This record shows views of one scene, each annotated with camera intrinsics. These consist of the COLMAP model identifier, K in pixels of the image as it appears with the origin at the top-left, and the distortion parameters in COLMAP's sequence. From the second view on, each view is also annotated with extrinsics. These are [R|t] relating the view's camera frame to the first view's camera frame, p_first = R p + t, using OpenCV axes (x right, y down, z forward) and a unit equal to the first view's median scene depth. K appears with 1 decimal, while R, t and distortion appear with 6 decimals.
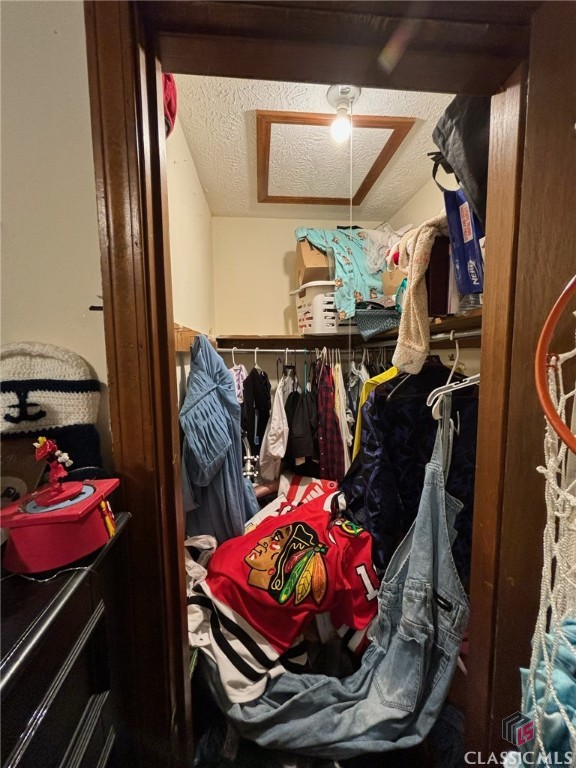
lens RADIAL K [[308.8, 0, 287.0], [0, 308.8, 384.1], [0, 0, 1]] dist [0.011788, -0.000712]
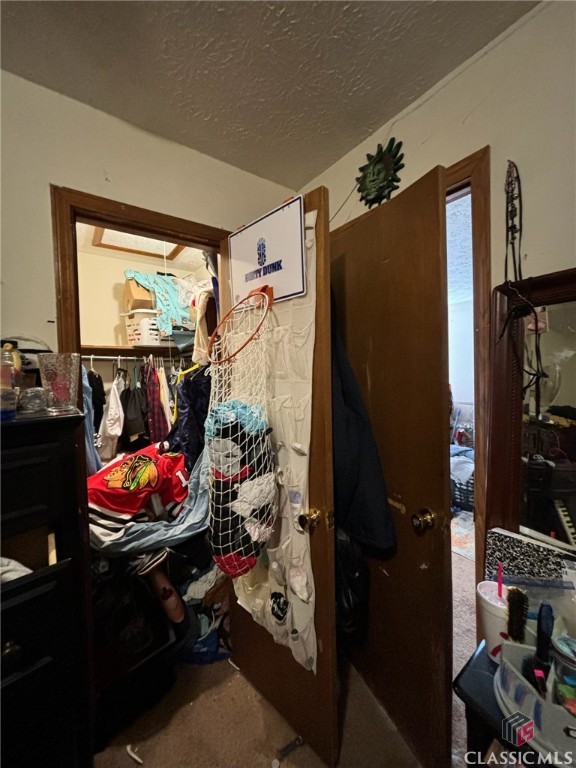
lens RADIAL K [[308.8, 0, 289.5], [0, 308.8, 384.0], [0, 0, 1]] dist [0.011788, -0.000712]
pose [[0.852358, -0.025133, 0.522354, -0.082999], [0.062143, 0.996635, -0.053449, 0.132120], [-0.519253, 0.078018, 0.851052, -0.544858]]
